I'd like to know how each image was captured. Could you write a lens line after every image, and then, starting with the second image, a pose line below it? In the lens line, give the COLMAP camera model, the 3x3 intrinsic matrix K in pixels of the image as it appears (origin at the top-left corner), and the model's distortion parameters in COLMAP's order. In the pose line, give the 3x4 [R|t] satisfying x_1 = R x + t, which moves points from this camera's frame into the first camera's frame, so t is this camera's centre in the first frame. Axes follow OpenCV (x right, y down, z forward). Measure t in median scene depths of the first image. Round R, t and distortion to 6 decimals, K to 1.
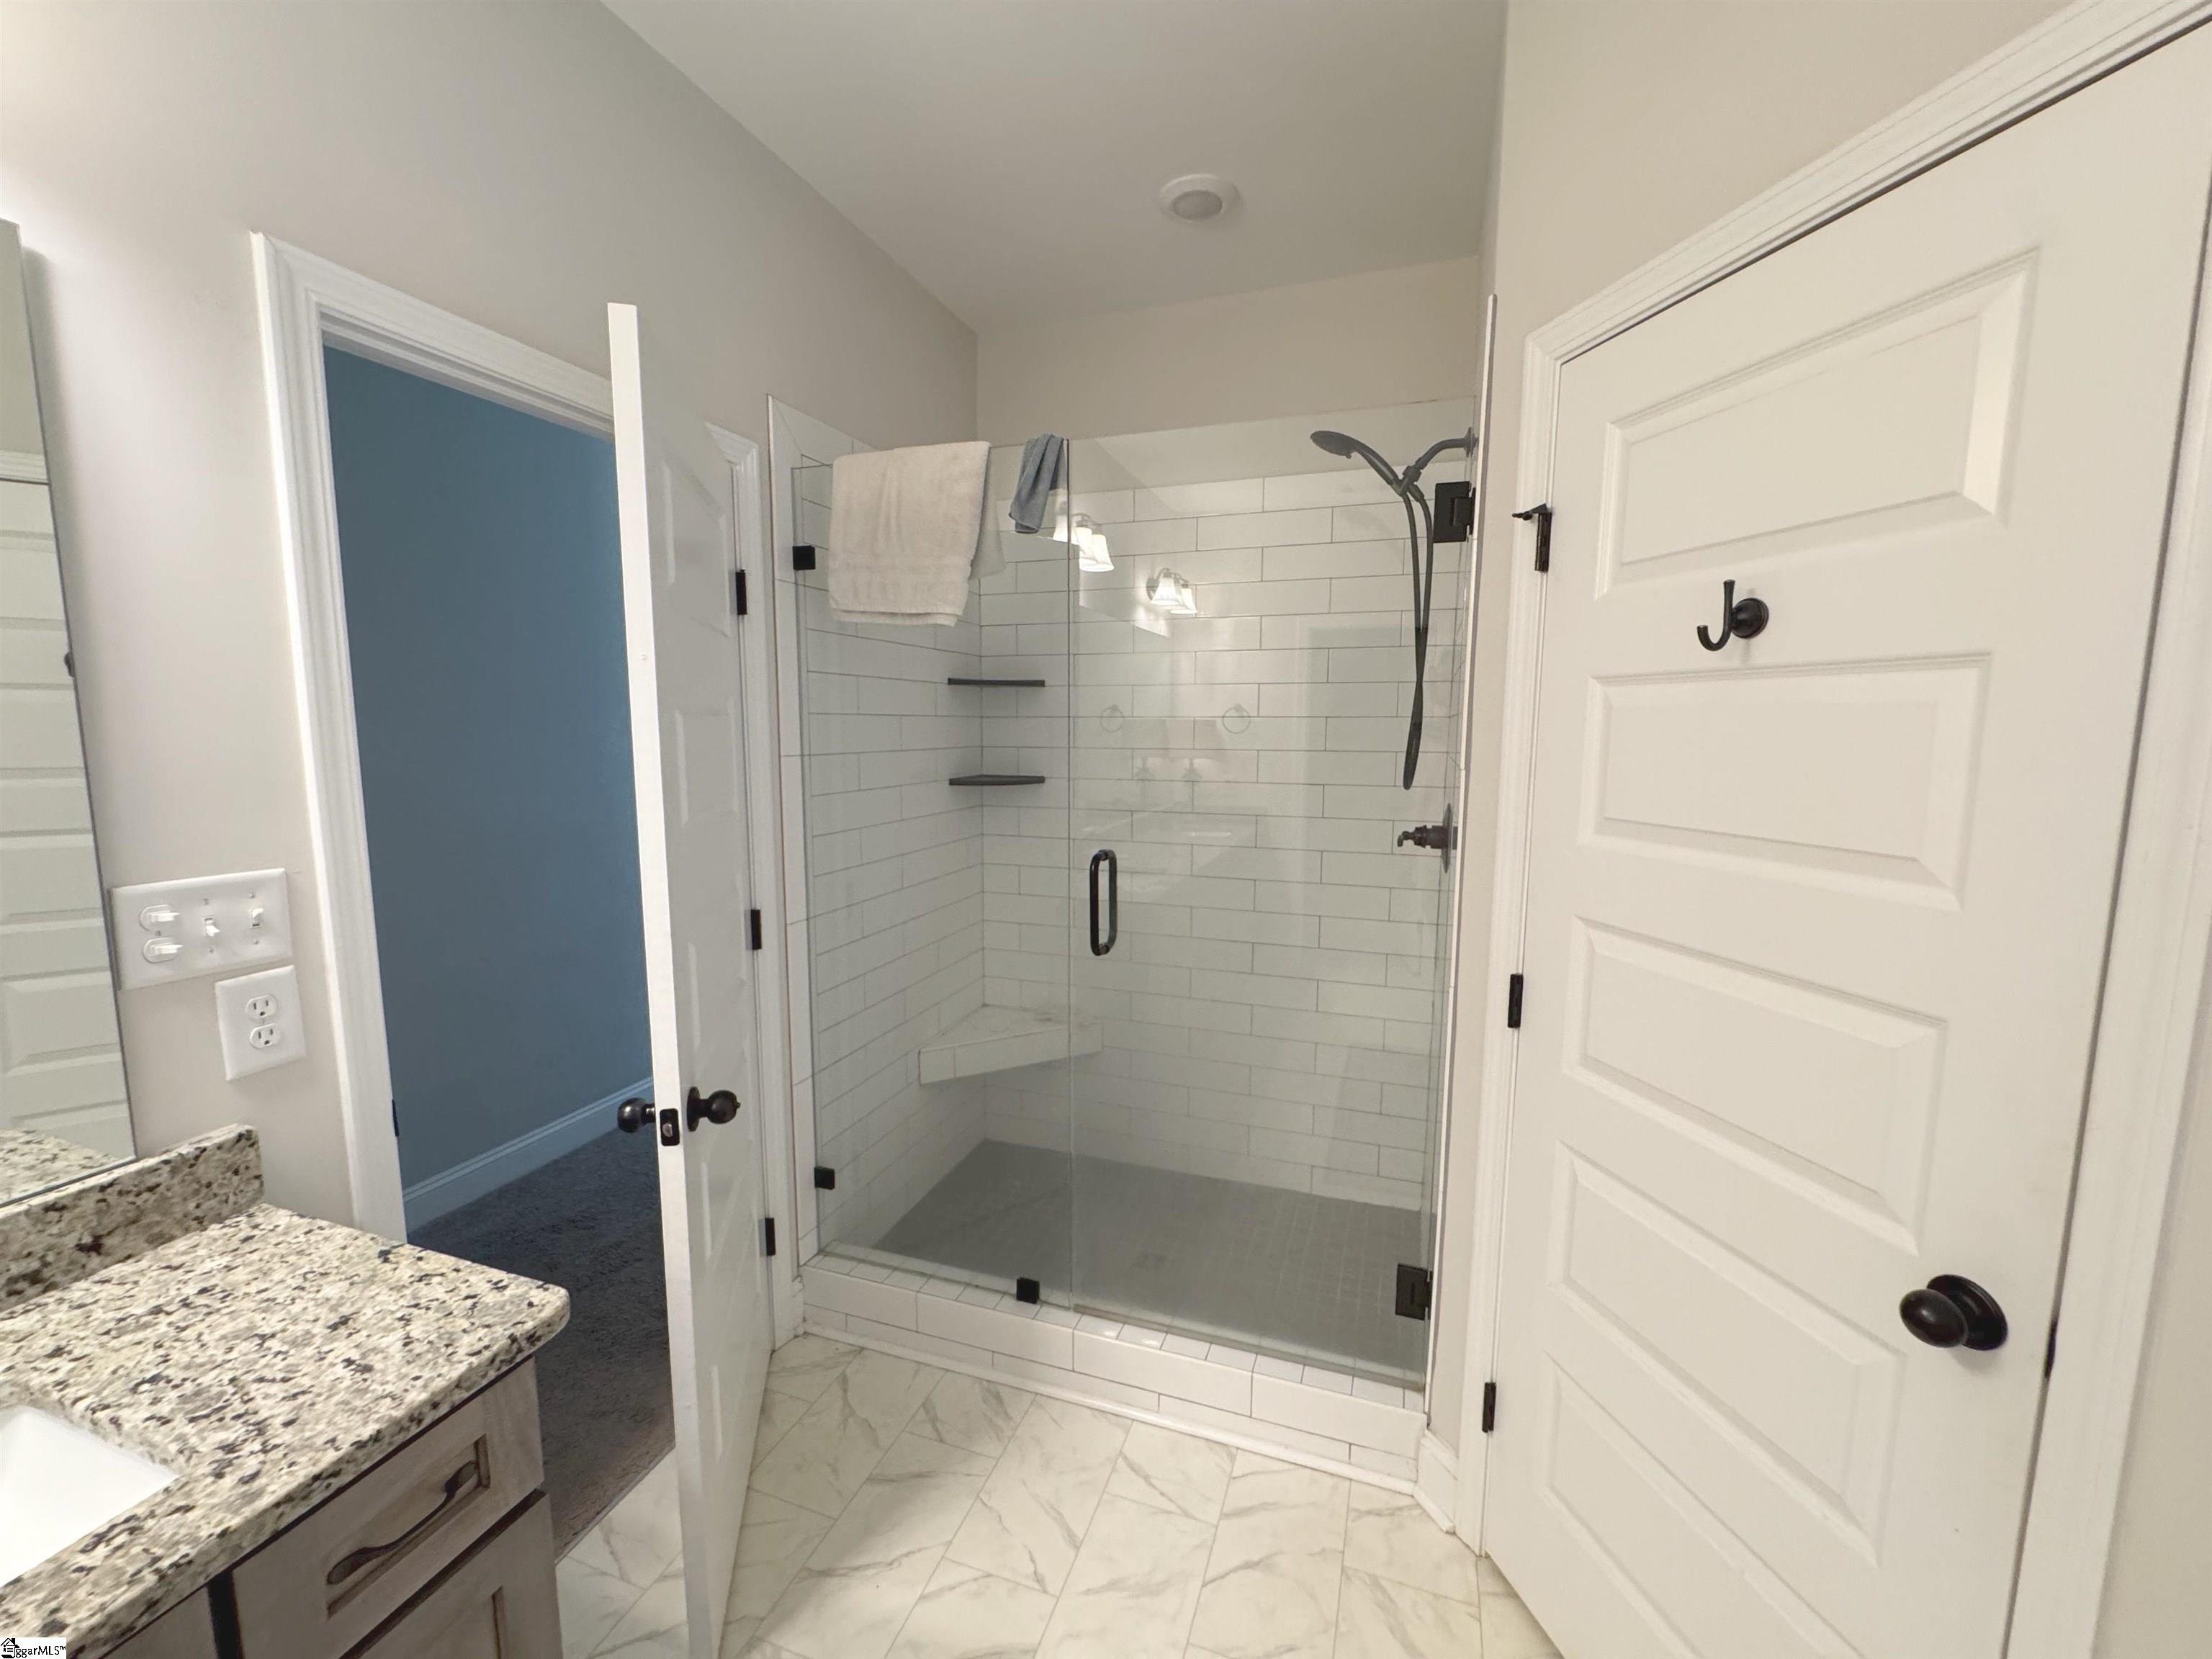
lens RADIAL K [[886.3, 0, 1104.7], [0, 886.3, 830.0], [0, 0, 1]] dist [-0.001821, 0.000199]
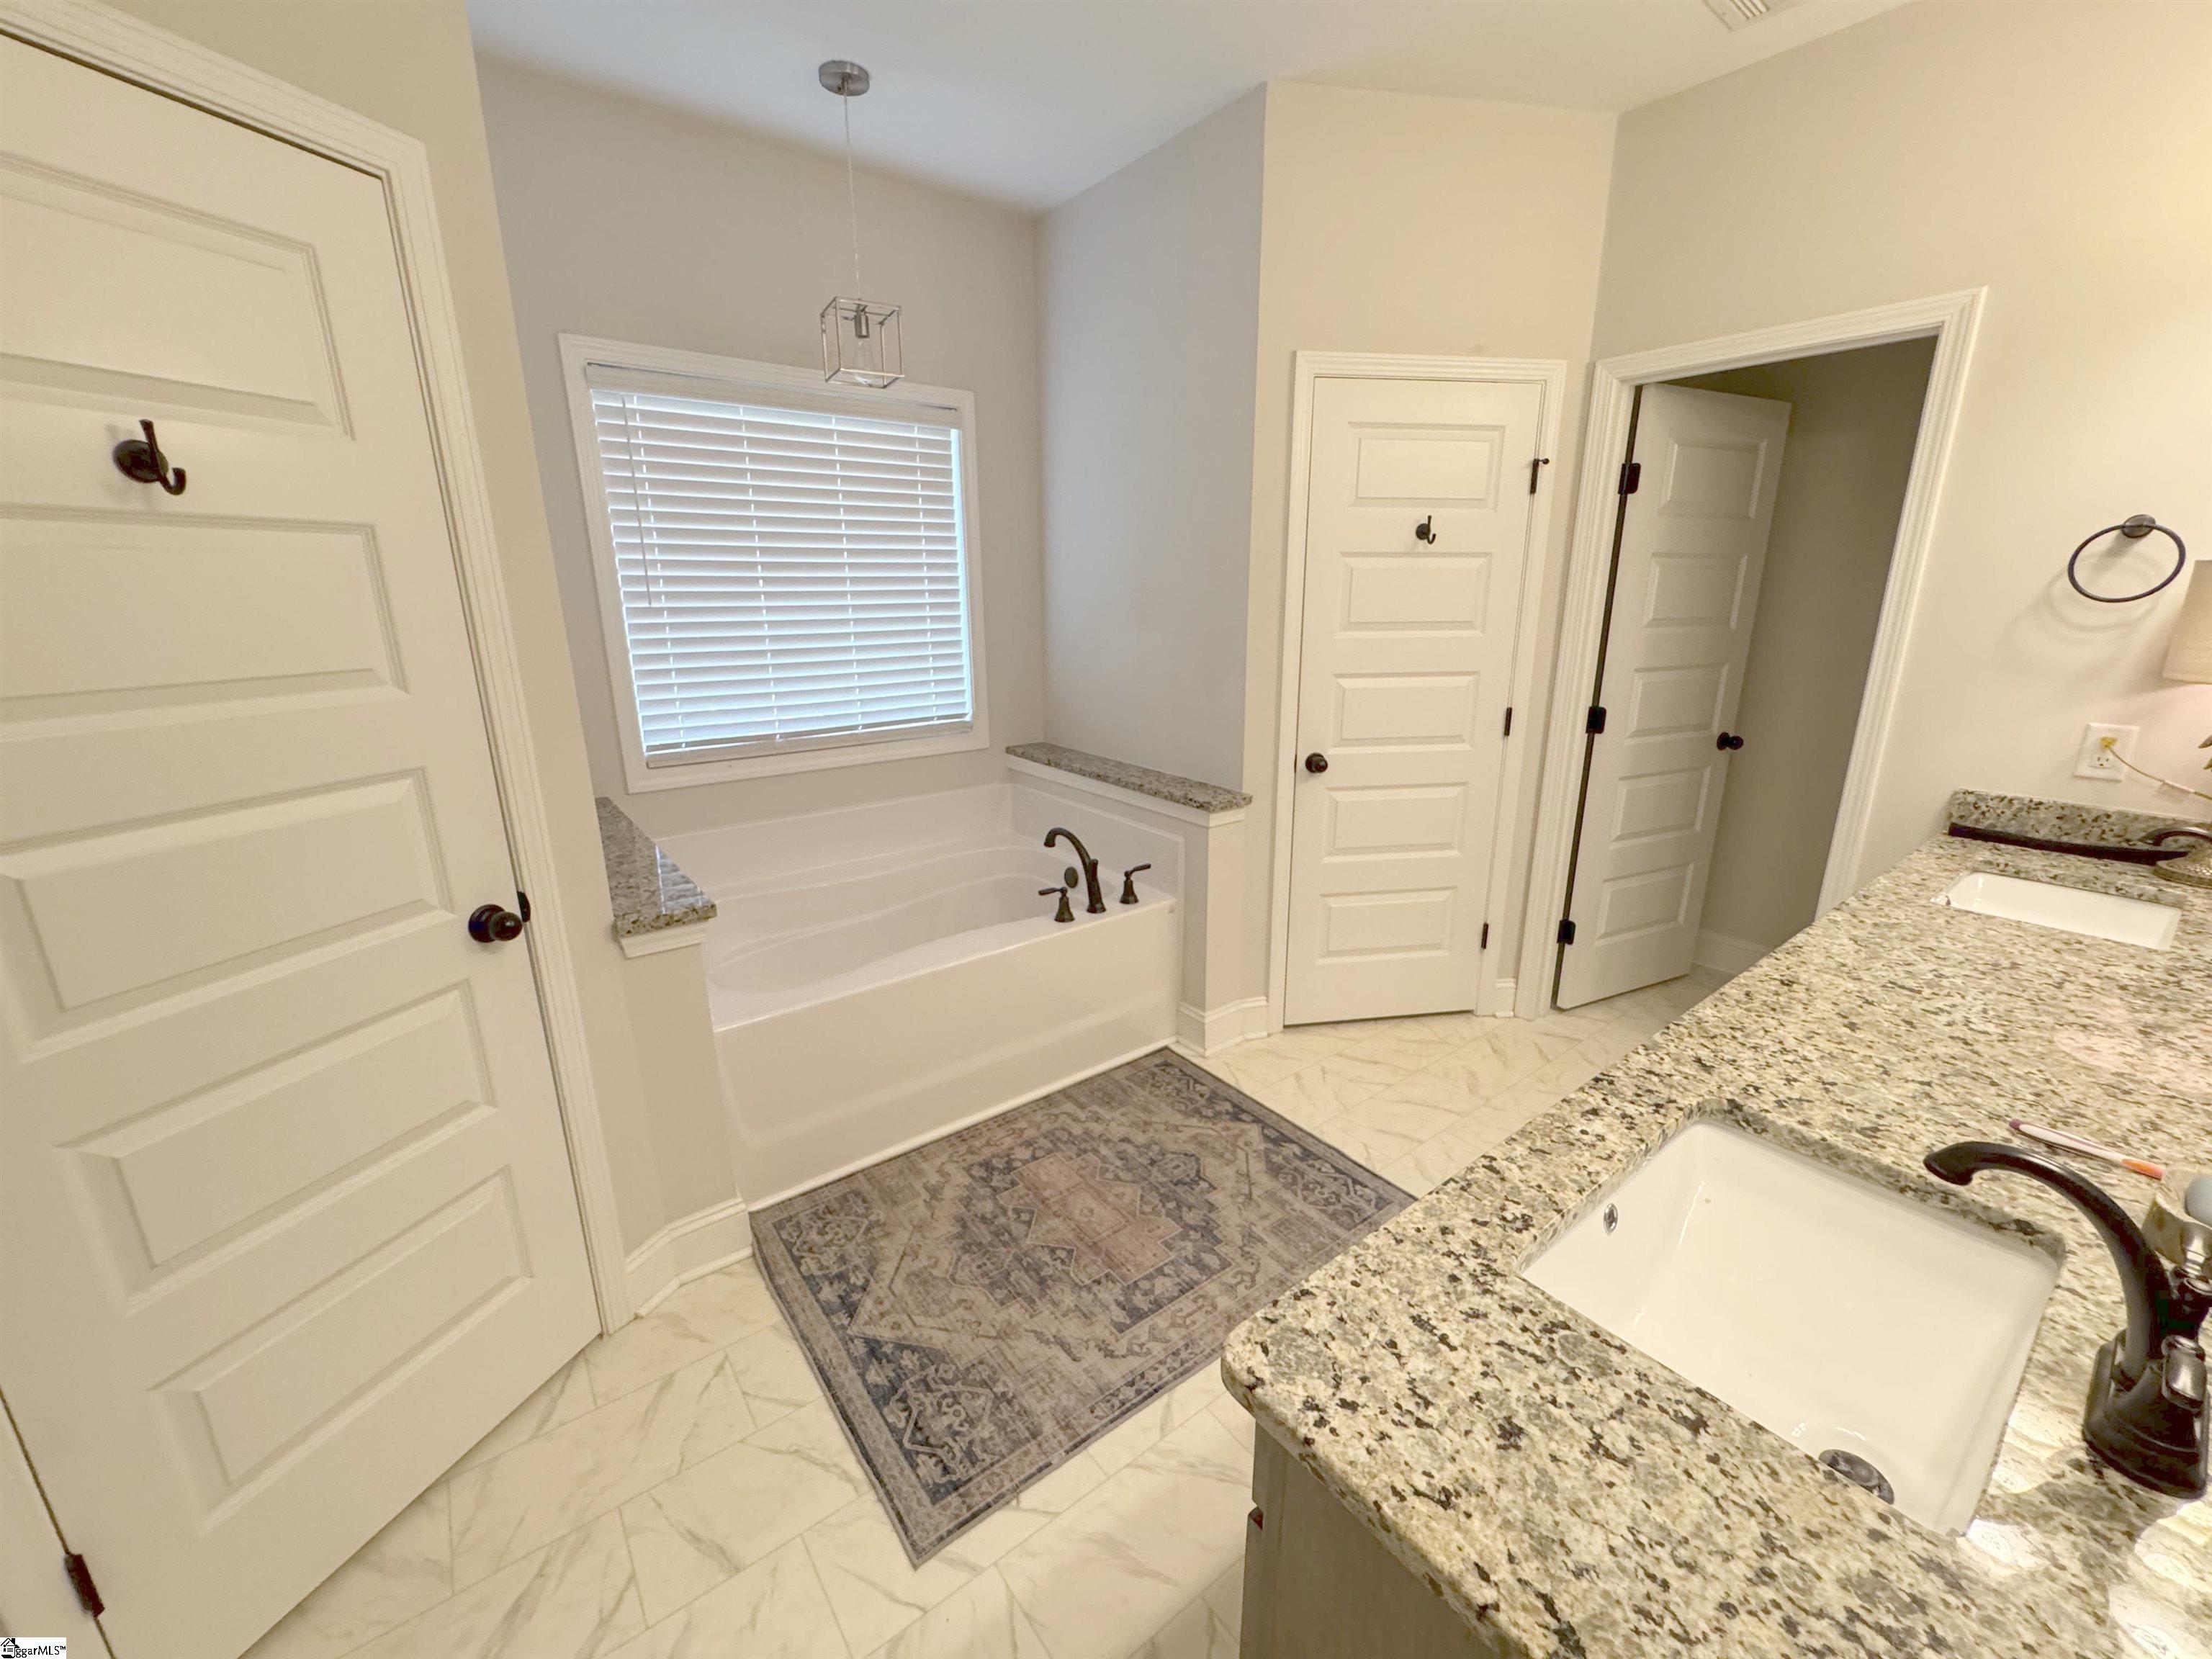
lens RADIAL K [[886.3, 0, 1104.7], [0, 886.3, 830.0], [0, 0, 1]] dist [-0.001821, 0.000199]
pose [[-0.836072, -0.142975, 0.529662, -0.822311], [0.069470, 0.930083, 0.360721, -0.148164], [-0.544204, 0.338385, -0.767683, 1.420043]]
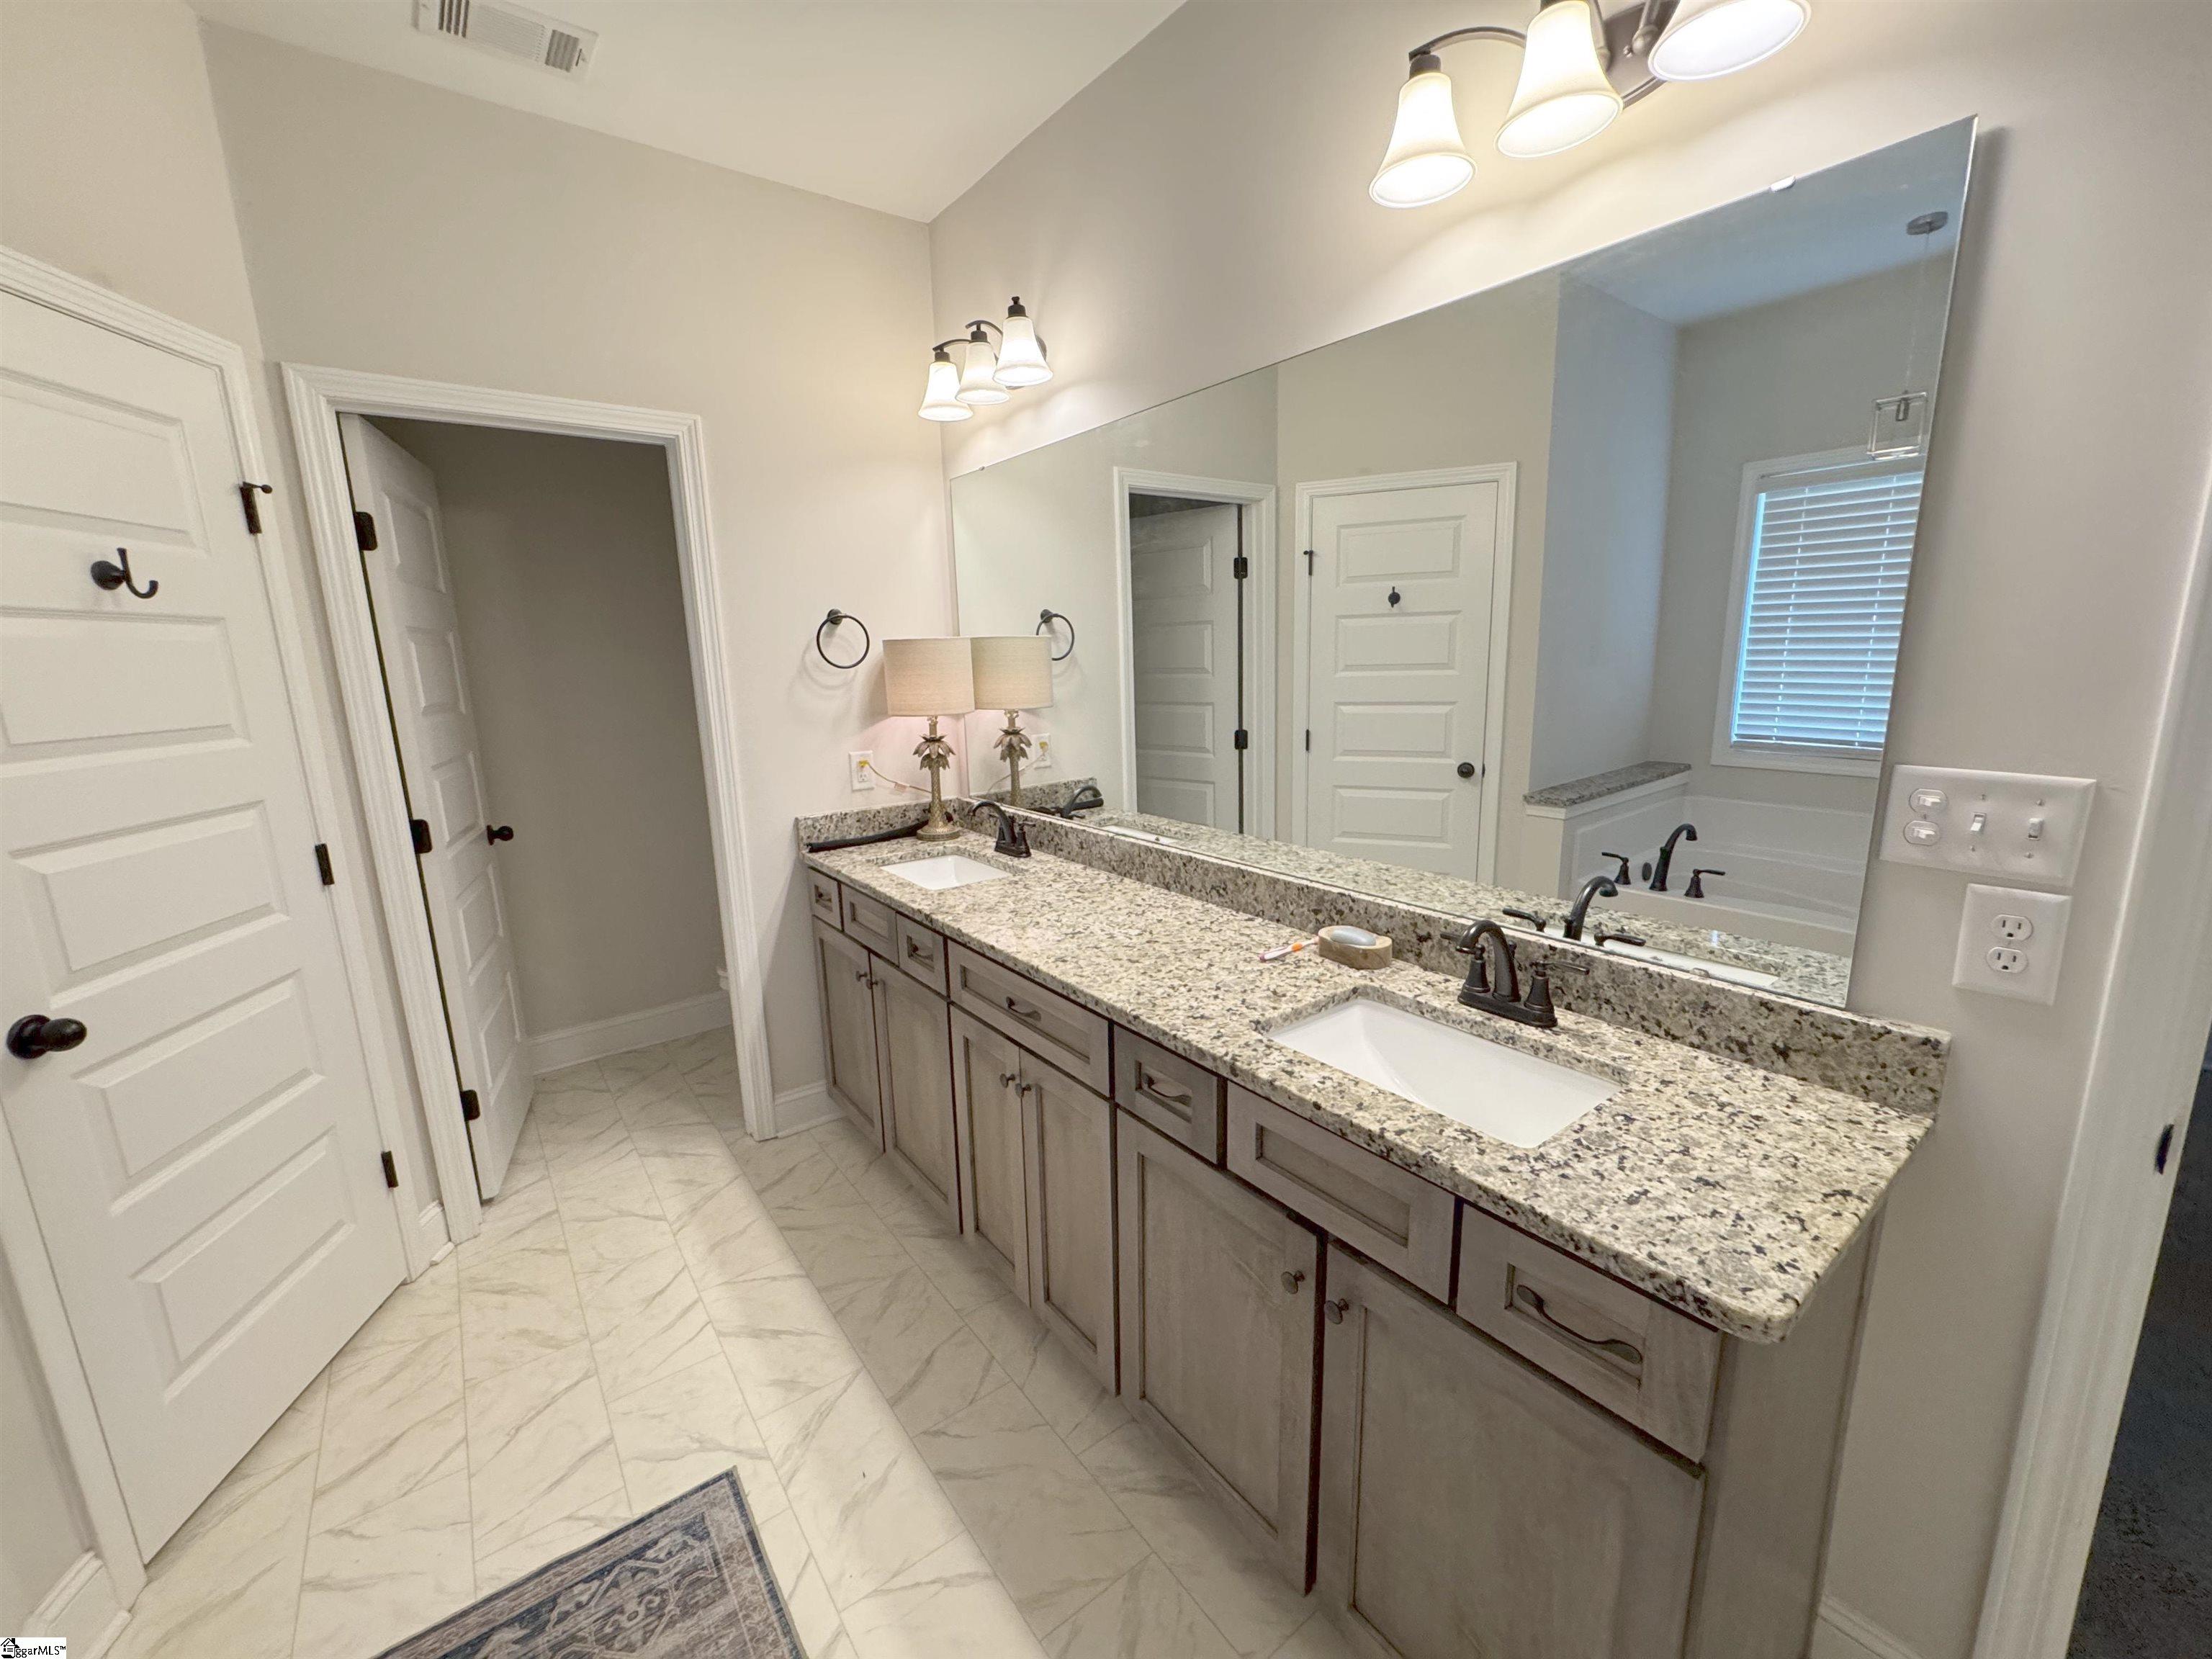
lens RADIAL K [[886.3, 0, 1104.7], [0, 886.3, 830.0], [0, 0, 1]] dist [-0.001821, 0.000199]
pose [[-0.550858, 0.174646, -0.816122, 0.296037], [-0.079514, 0.962430, 0.259625, -0.060535], [0.830803, 0.207910, -0.516275, 0.787690]]
